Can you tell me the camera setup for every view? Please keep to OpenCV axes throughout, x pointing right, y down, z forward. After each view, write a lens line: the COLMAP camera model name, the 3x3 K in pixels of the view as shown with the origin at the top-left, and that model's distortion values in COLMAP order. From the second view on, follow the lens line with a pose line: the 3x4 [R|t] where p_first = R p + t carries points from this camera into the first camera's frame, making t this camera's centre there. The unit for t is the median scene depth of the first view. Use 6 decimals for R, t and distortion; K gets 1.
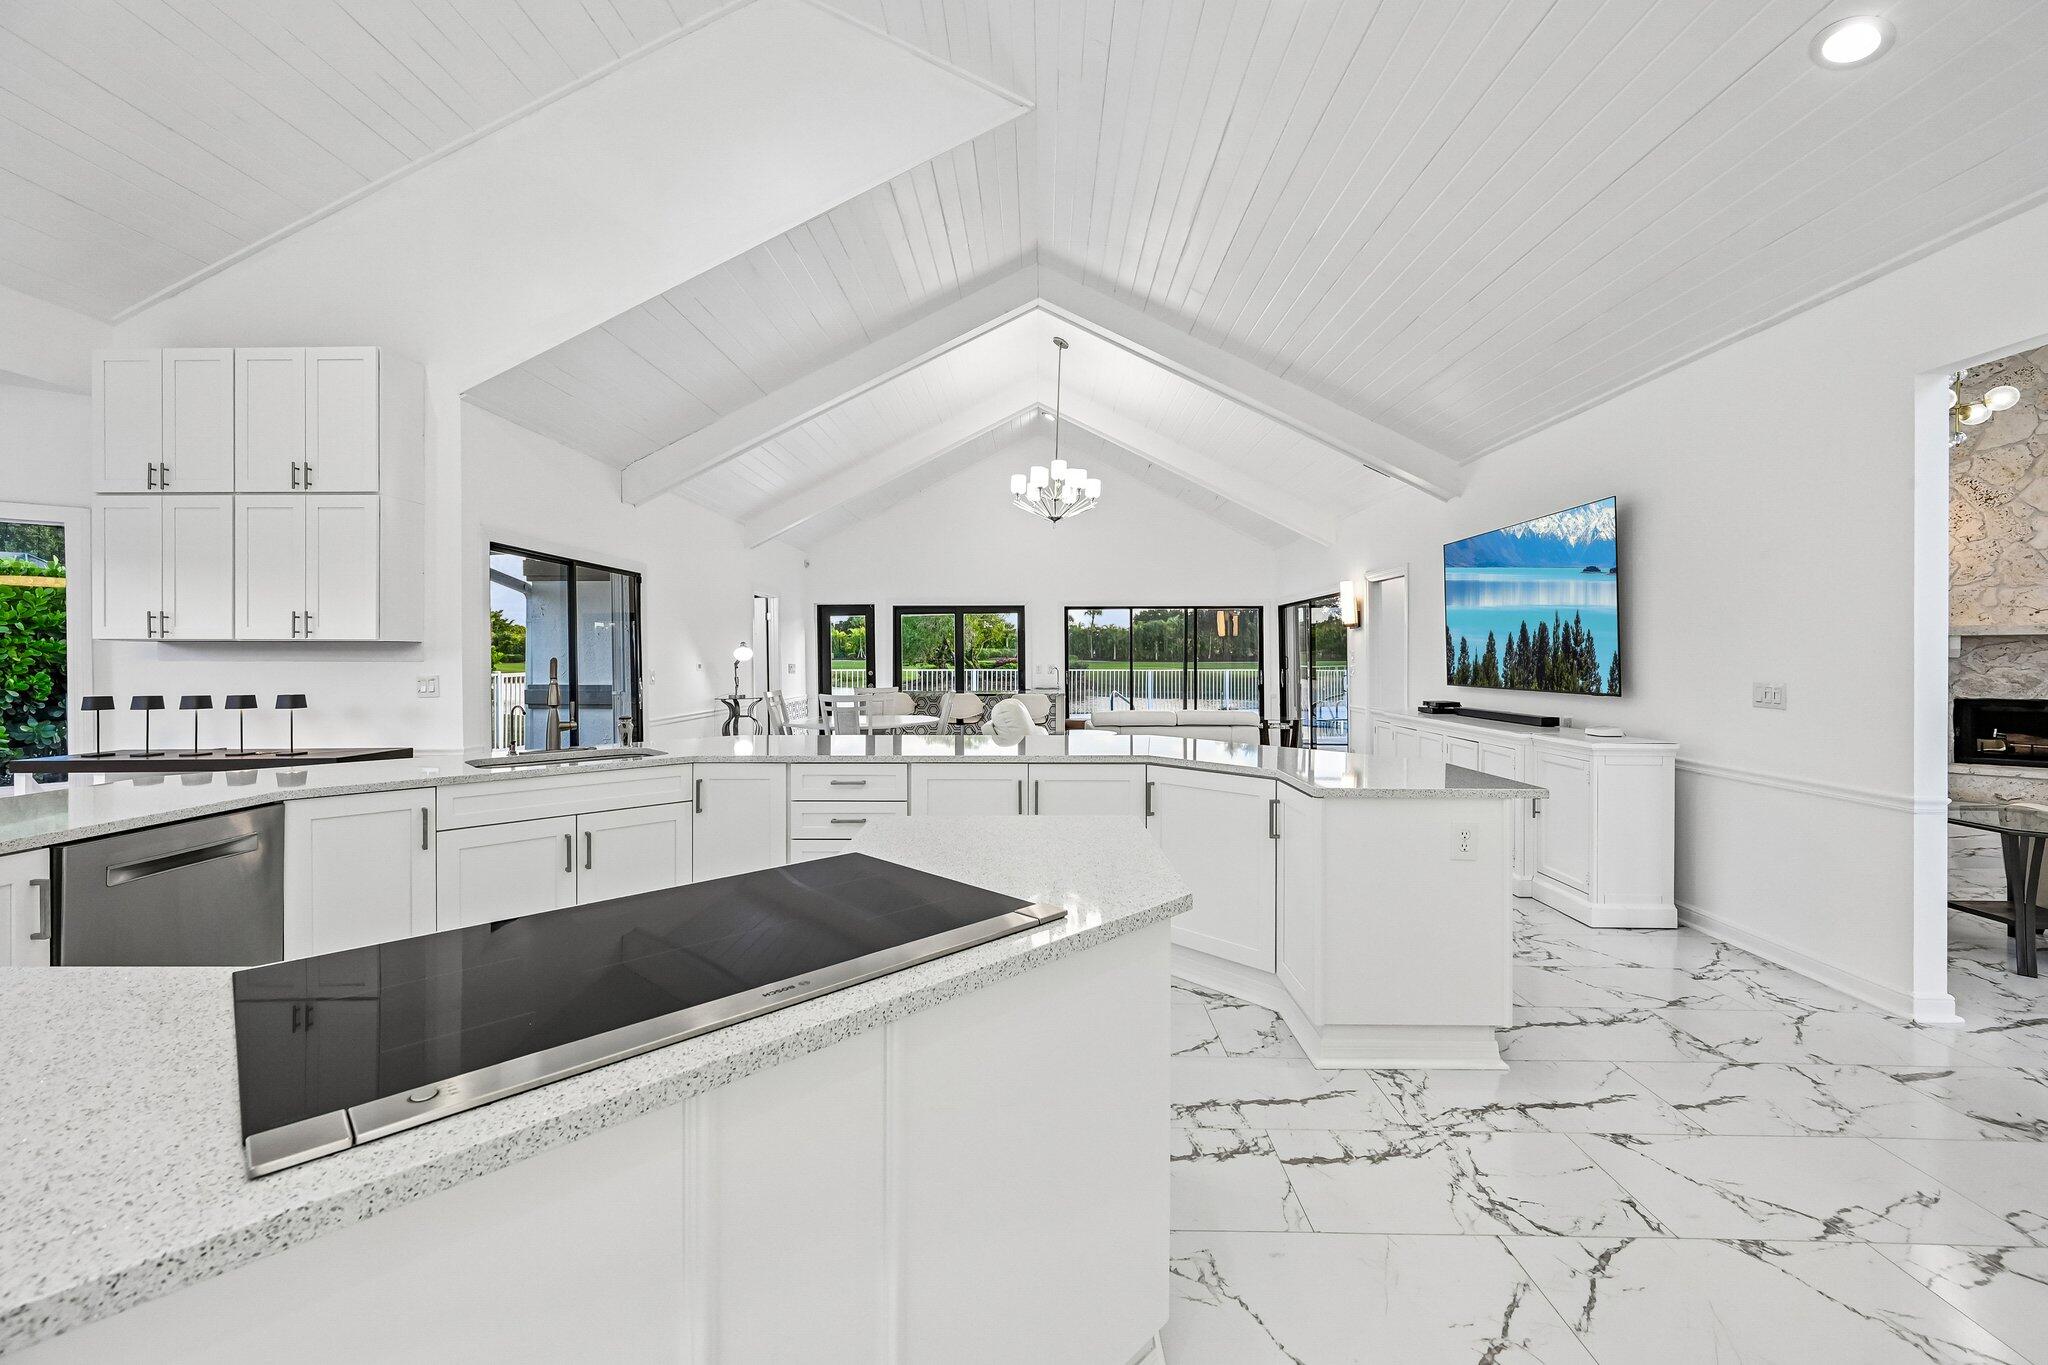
lens RADIAL K [[821.9, 0, 1027.1], [0, 821.9, 655.0], [0, 0, 1]] dist [-0.000782, -0.000089]
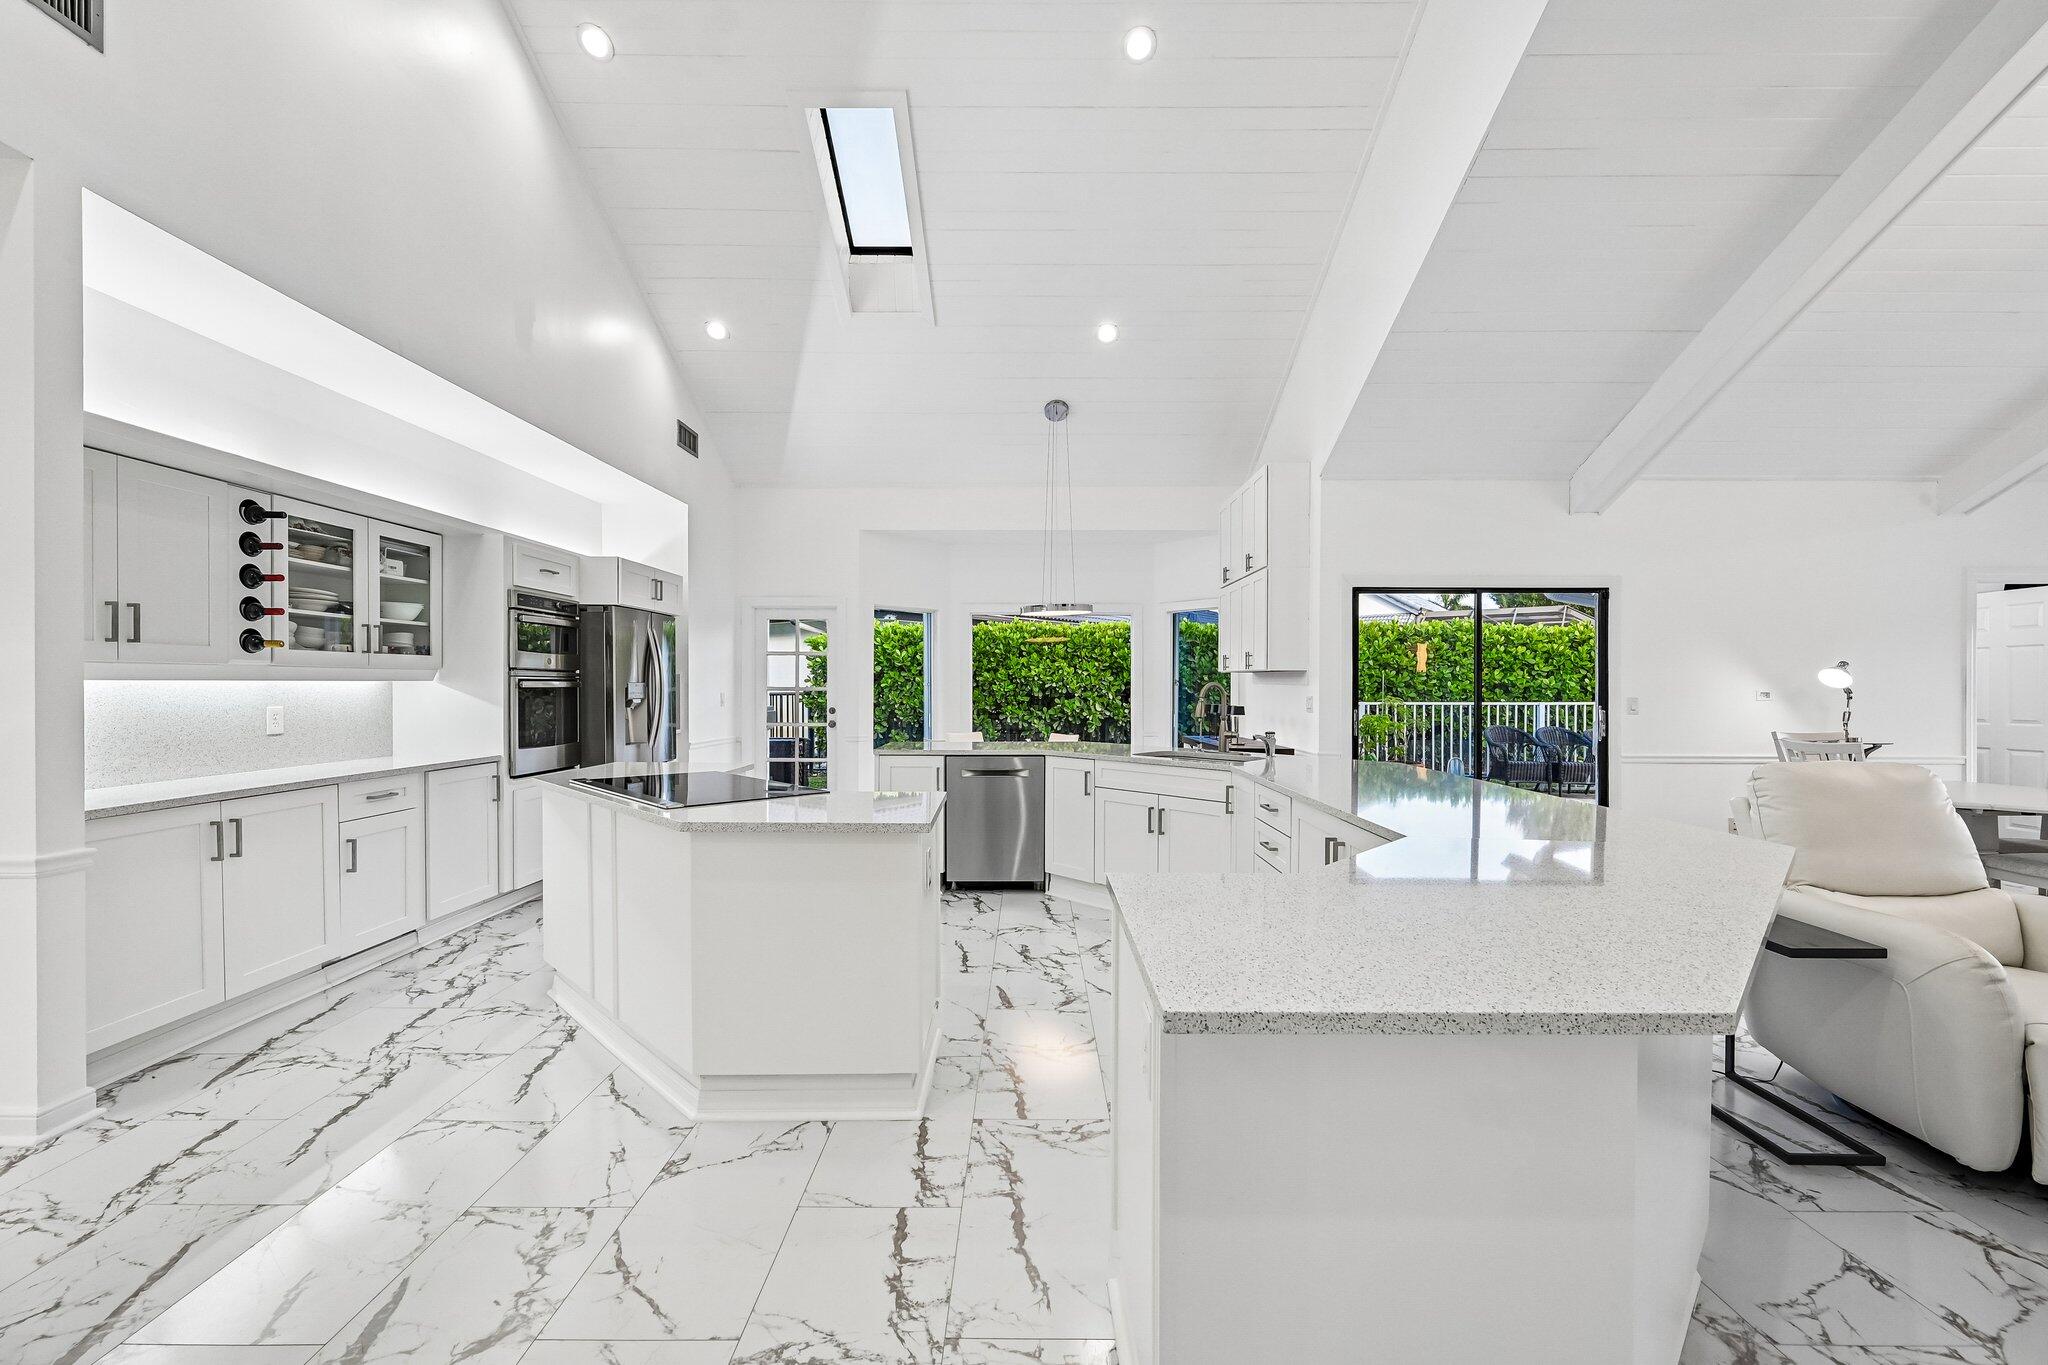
lens RADIAL K [[818.6, 0, 1030.9], [0, 818.6, 674.0], [0, 0, 1]] dist [0.000106, 0.000119]
pose [[0.020821, -0.006122, -0.999764, 1.125628], [0.002350, 0.999979, -0.006075, -0.004894], [0.999780, -0.002223, 0.020835, 0.995238]]
